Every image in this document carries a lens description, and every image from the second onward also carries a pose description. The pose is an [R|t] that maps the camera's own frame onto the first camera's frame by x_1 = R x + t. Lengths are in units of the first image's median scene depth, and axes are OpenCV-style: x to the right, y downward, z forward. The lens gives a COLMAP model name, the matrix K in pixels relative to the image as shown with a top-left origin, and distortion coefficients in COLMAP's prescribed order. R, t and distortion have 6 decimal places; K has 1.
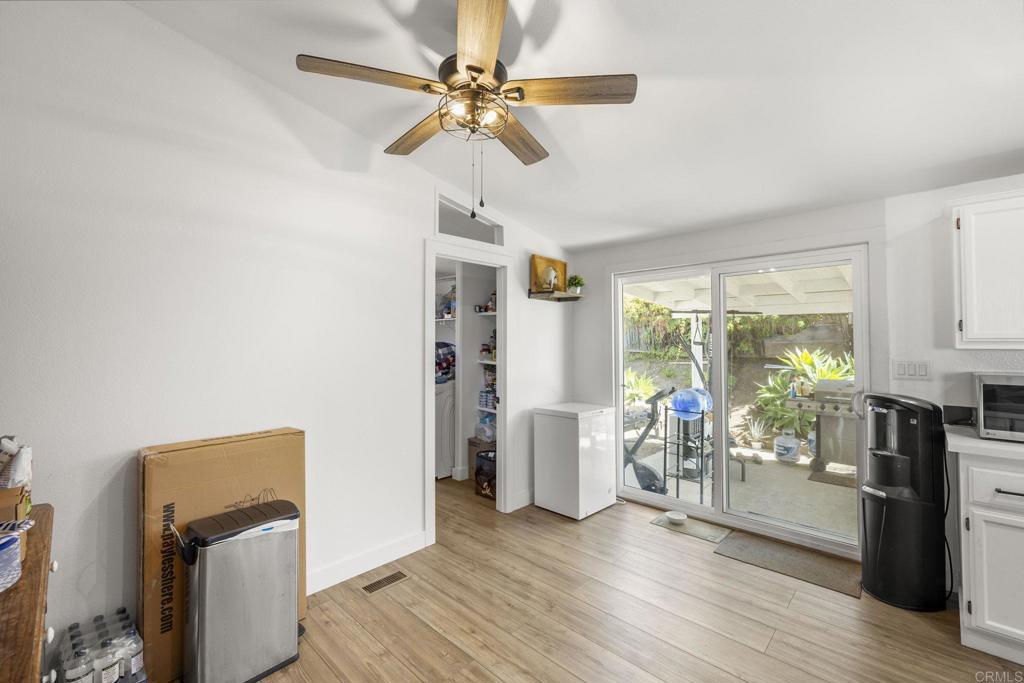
lens RADIAL K [[434.5, 0, 507.1], [0, 434.5, 333.9], [0, 0, 1]] dist [0.001494, -0.000757]
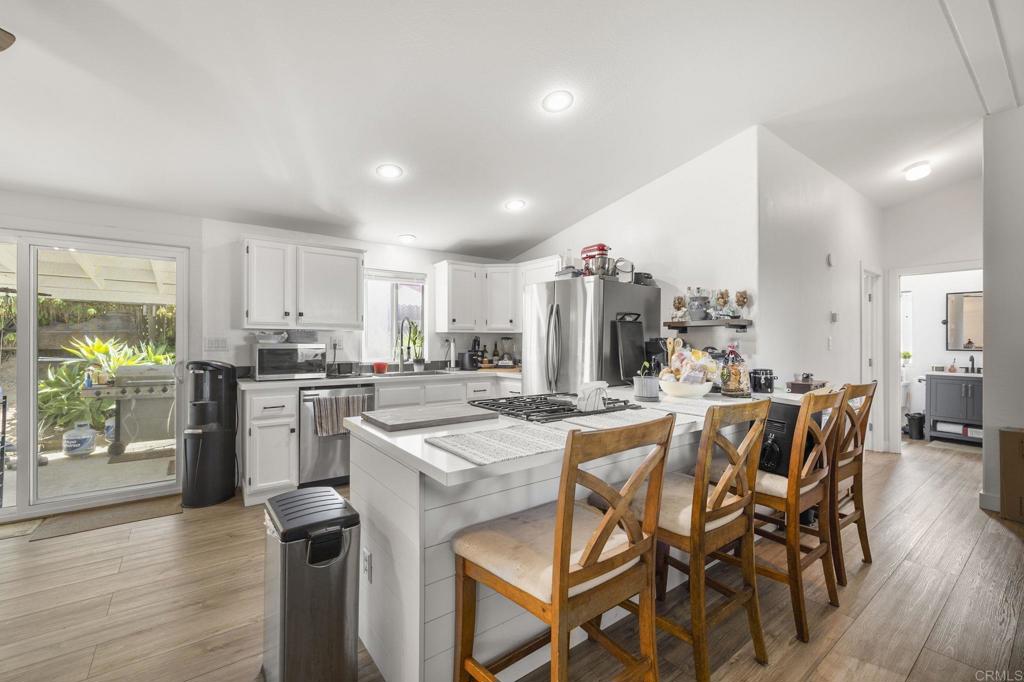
lens RADIAL K [[434.5, 0, 514.0], [0, 434.5, 341.8], [0, 0, 1]] dist [0.001494, -0.000757]
pose [[0.167326, 0.001402, 0.985901, -0.247412], [-0.026359, 0.999648, 0.003052, 0.036064], [-0.985549, -0.026498, 0.167304, -0.158883]]
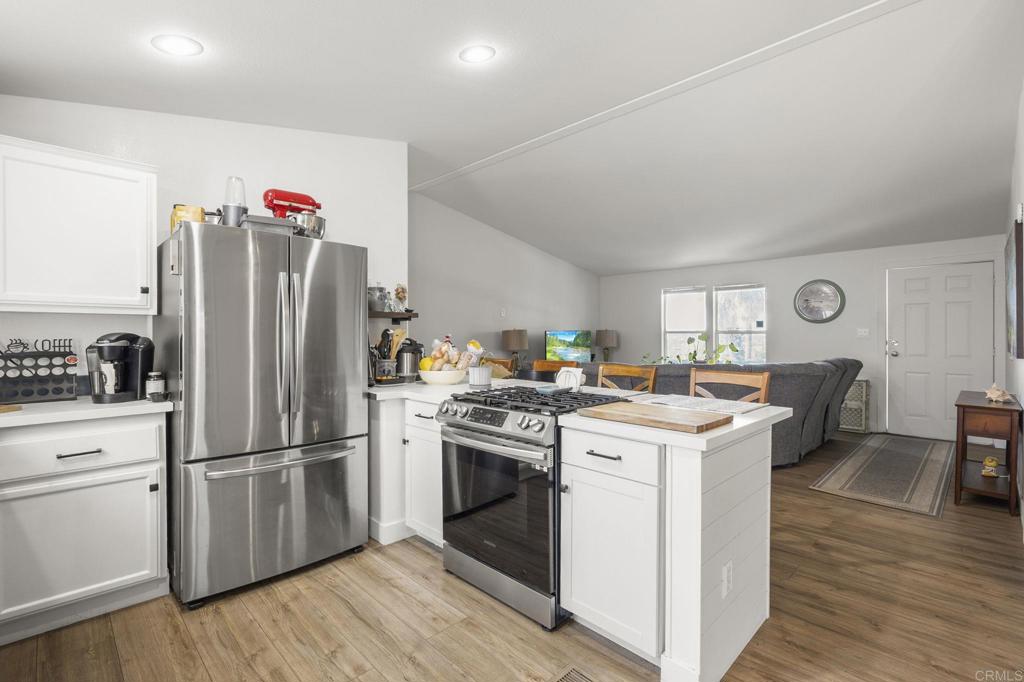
lens RADIAL K [[470.8, 0, 511.7], [0, 470.8, 338.6], [0, 0, 1]] dist [-0.006714, 0.000591]
pose [[-0.999610, 0.001776, 0.027861, 0.483979], [0.001448, 0.999929, -0.011809, 0.053596], [-0.027880, -0.011764, -0.999542, 0.643459]]
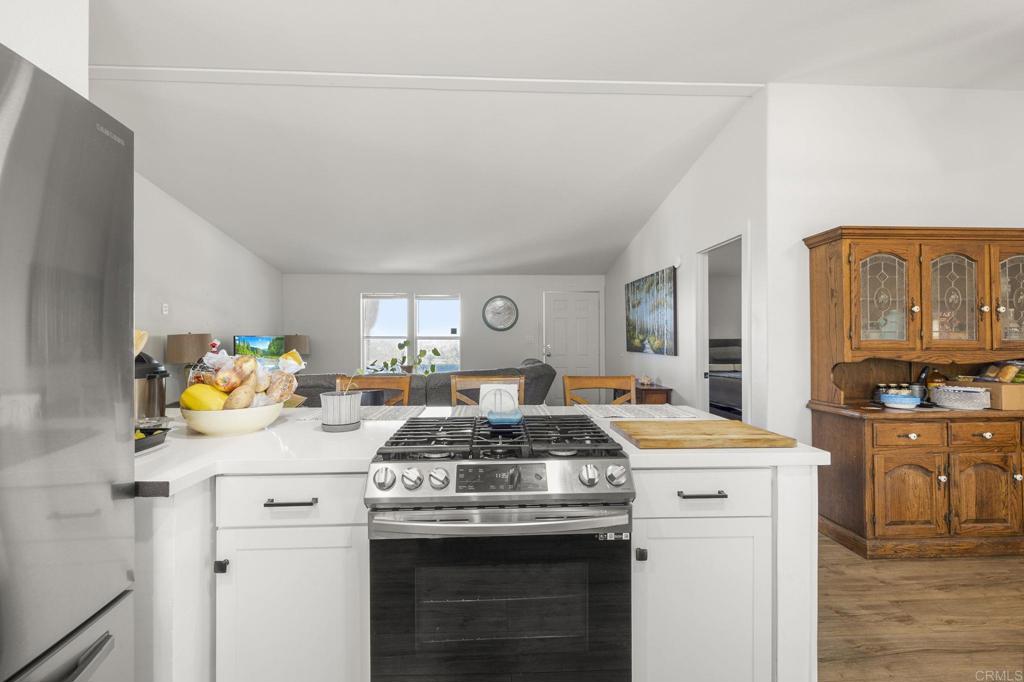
lens RADIAL K [[434.5, 0, 510.1], [0, 434.5, 338.6], [0, 0, 1]] dist [0.001494, -0.000757]
pose [[-0.688550, 0.000836, -0.725189, 0.801778], [0.018419, 0.999697, -0.016336, 0.044247], [0.724955, -0.024605, -0.688357, 0.236997]]
